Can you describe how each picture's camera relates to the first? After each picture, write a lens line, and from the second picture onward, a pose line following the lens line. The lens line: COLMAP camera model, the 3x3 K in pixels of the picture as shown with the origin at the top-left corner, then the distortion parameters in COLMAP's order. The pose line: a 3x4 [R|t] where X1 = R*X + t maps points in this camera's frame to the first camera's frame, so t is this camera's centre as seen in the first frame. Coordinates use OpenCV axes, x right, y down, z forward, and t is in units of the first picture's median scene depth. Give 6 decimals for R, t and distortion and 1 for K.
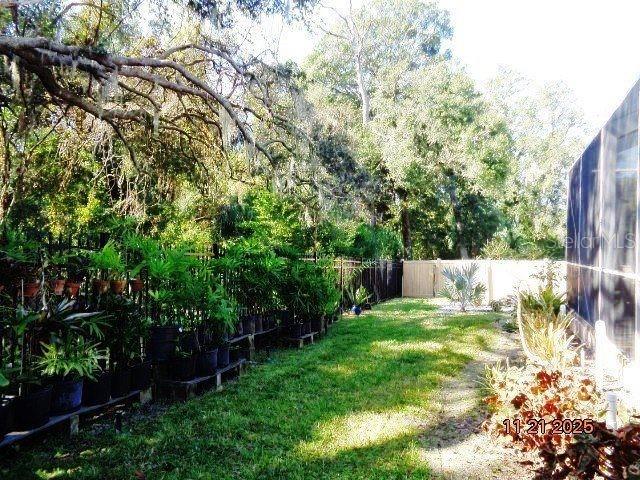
lens RADIAL K [[487.0, 0, 320.0], [0, 487.0, 240.0], [0, 0, 1]] dist [0.008203, 0.004658]
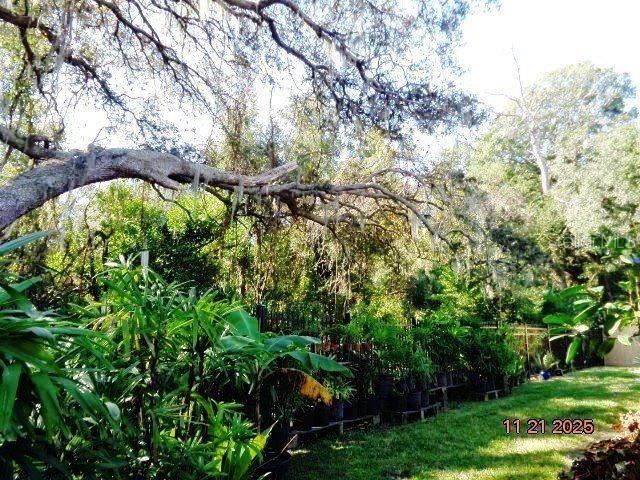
lens RADIAL K [[487.0, 0, 320.0], [0, 487.0, 240.0], [0, 0, 1]] dist [0.008203, 0.004658]
pose [[0.928740, -0.076154, -0.362826, 0.028269], [0.026226, 0.989719, -0.140603, -0.010836], [0.369803, 0.121068, 0.921189, -0.195554]]
